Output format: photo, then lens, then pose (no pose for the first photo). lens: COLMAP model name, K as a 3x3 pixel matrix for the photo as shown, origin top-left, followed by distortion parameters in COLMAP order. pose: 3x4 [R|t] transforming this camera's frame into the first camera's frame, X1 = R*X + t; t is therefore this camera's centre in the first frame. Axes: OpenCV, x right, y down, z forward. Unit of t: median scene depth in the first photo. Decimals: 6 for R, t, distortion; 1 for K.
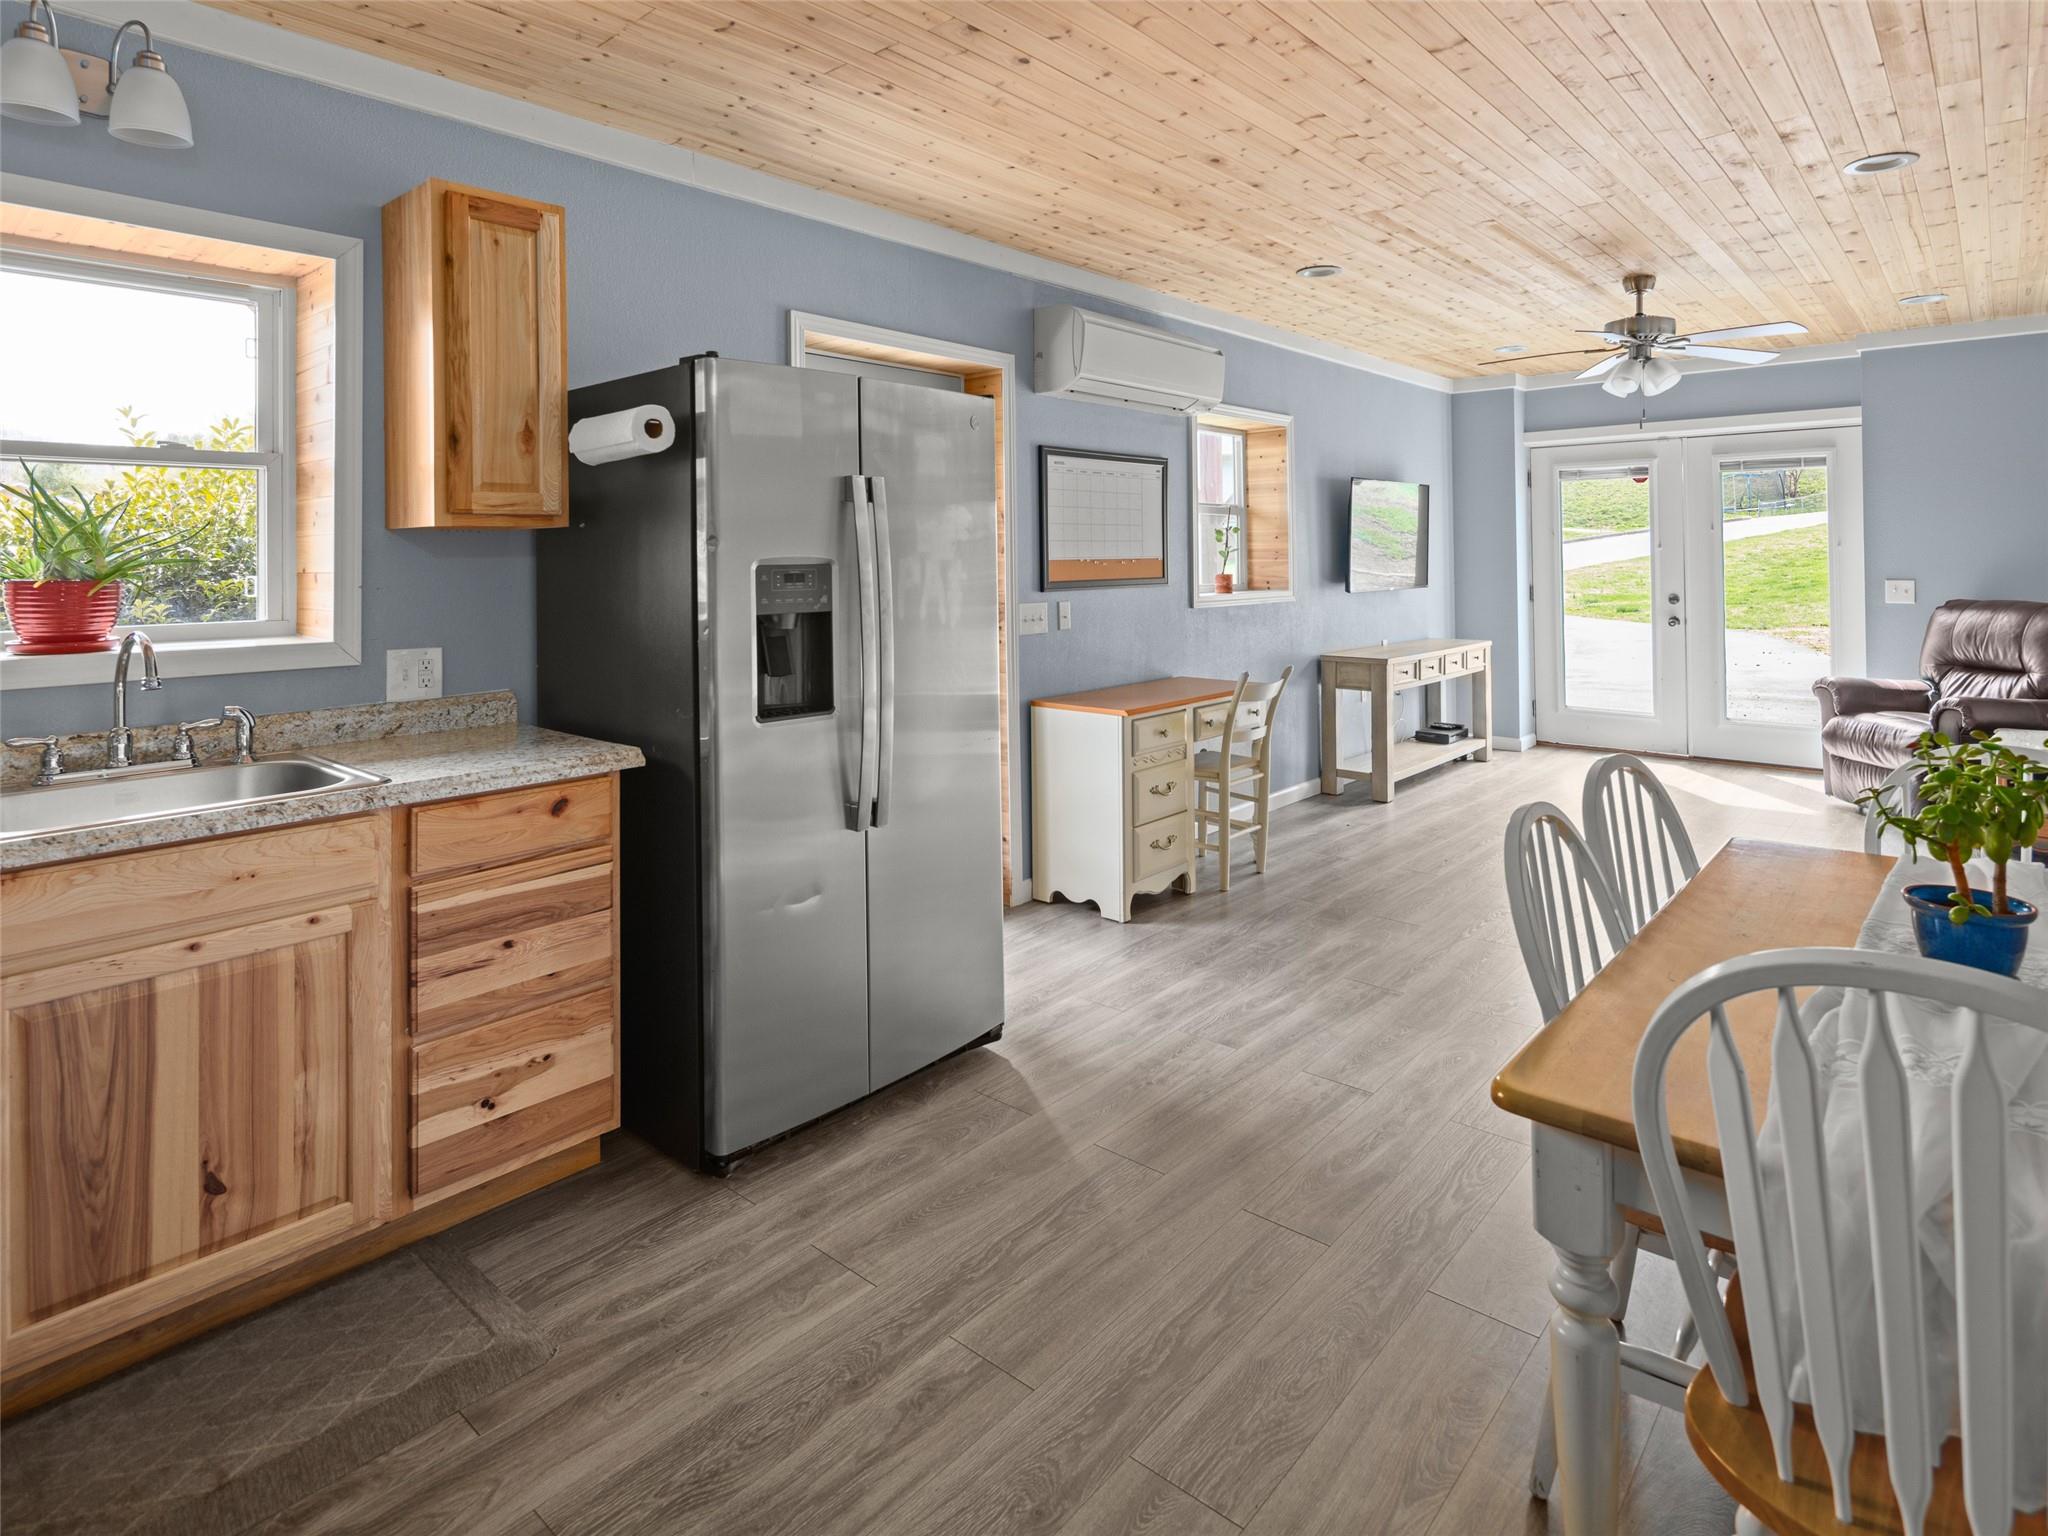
lens RADIAL K [[1093.0, 0, 1002.9], [0, 1093.0, 778.1], [0, 0, 1]] dist [0.004000, 0.001783]
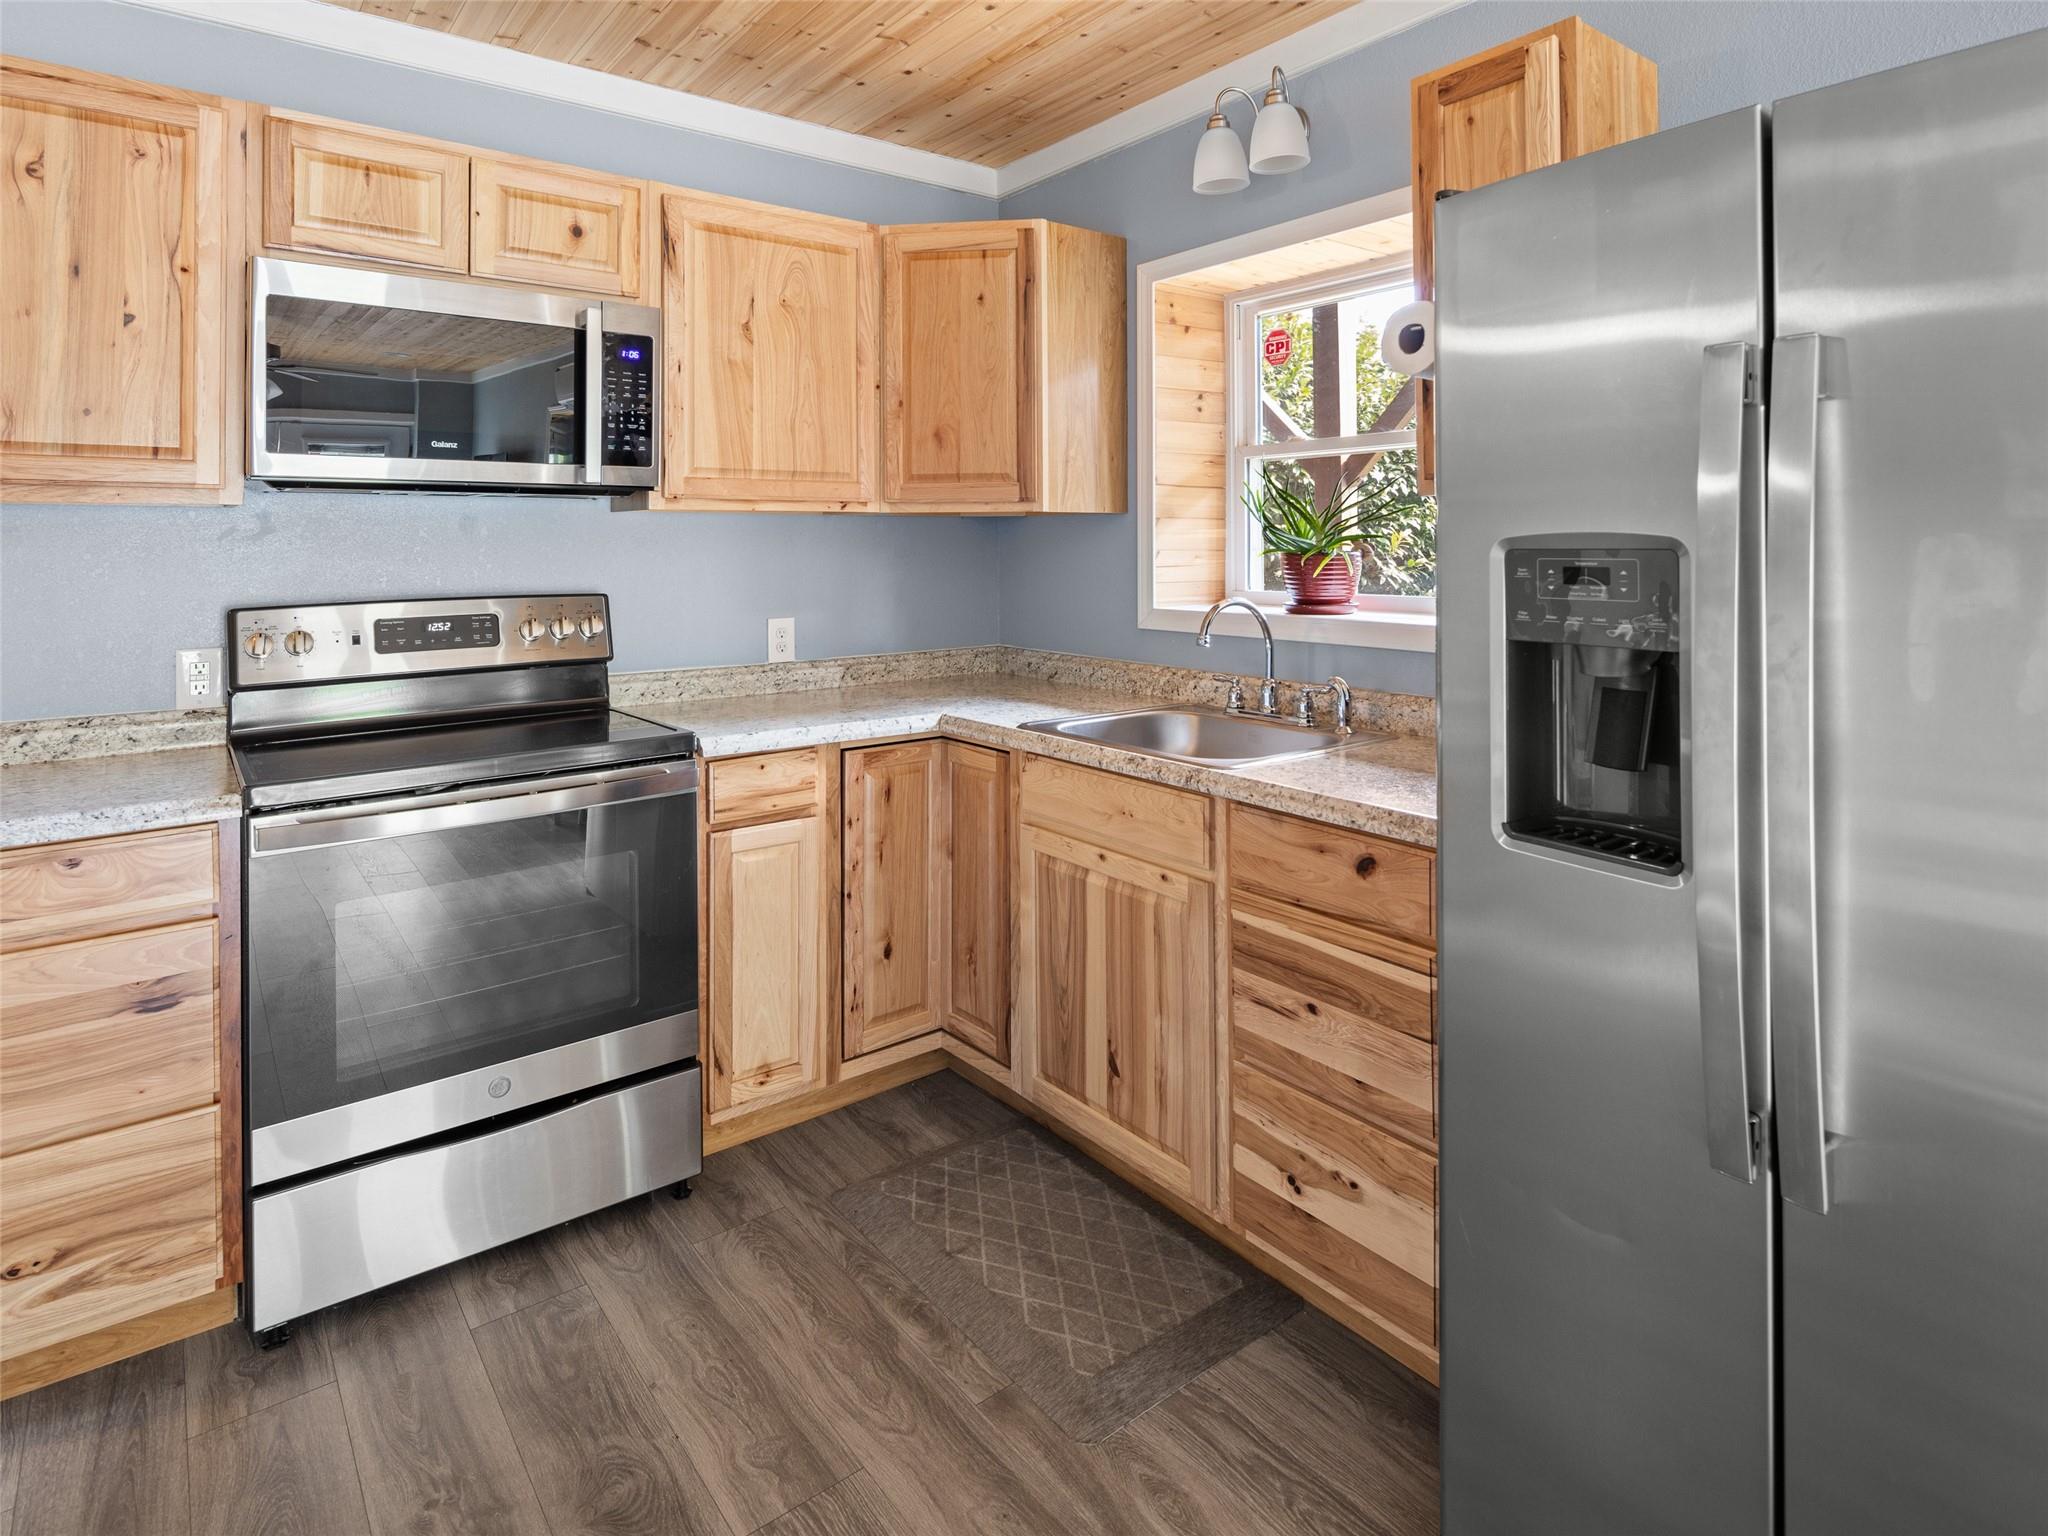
lens RADIAL K [[1125.3, 0, 1023.1], [0, 1125.3, 643.1], [0, 0, 1]] dist [0.001698, -0.000156]
pose [[-0.174704, 0.098548, -0.979677, 0.336484], [-0.191639, 0.972548, 0.132005, -0.162096], [0.965791, 0.210806, -0.151023, 0.788901]]
